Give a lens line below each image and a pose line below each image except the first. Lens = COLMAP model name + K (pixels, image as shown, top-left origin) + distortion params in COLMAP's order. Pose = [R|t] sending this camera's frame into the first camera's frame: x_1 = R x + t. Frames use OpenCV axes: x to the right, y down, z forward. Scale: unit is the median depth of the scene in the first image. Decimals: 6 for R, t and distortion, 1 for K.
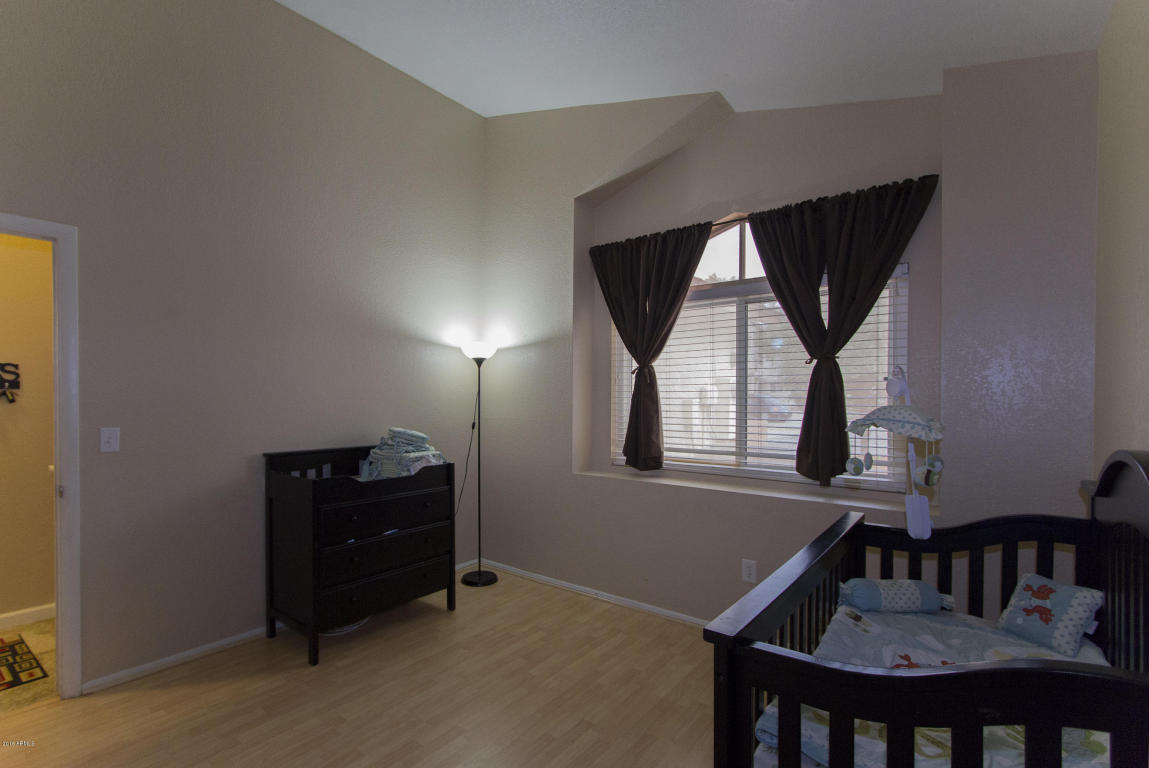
lens RADIAL K [[553.4, 0, 569.5], [0, 553.4, 398.1], [0, 0, 1]] dist [0.025256, 0.000038]
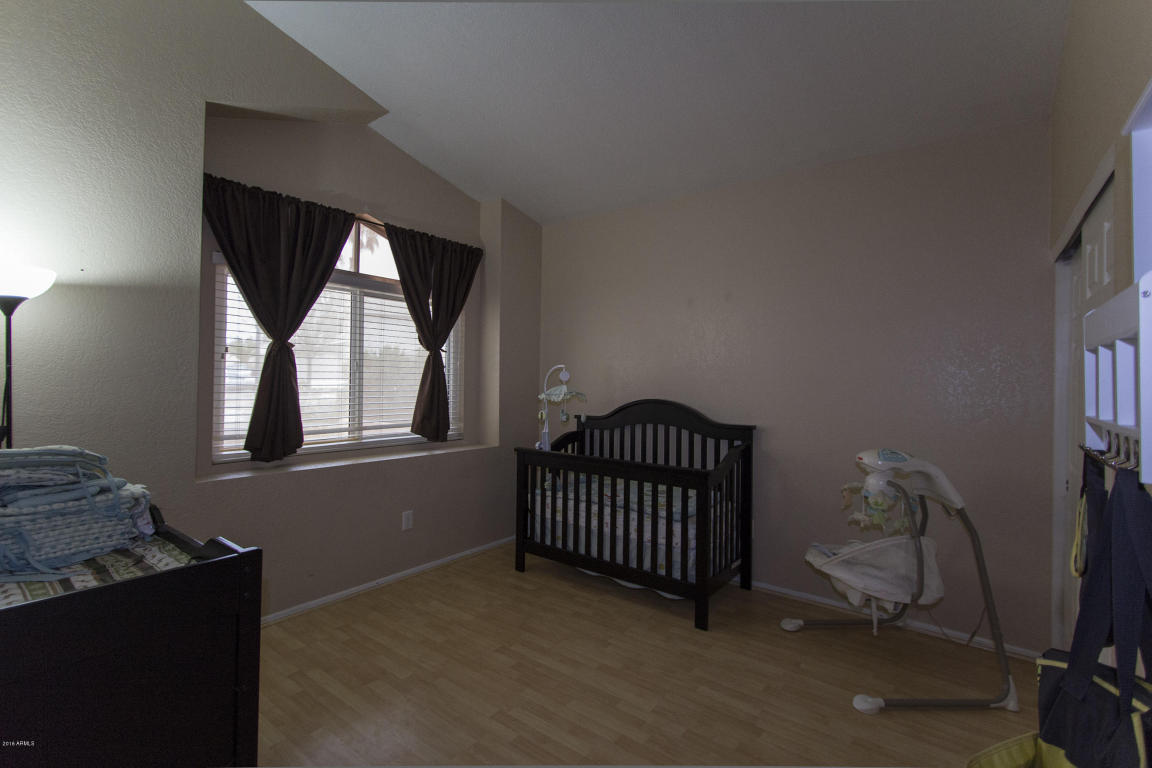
lens RADIAL K [[528.4, 0, 565.8], [0, 528.4, 378.1], [0, 0, 1]] dist [-0.018887, 0.000237]
pose [[-0.021561, 0.001423, 0.999767, -0.762554], [-0.009270, 0.999956, -0.001623, -0.003767], [-0.999725, -0.009303, -0.021547, 0.609273]]
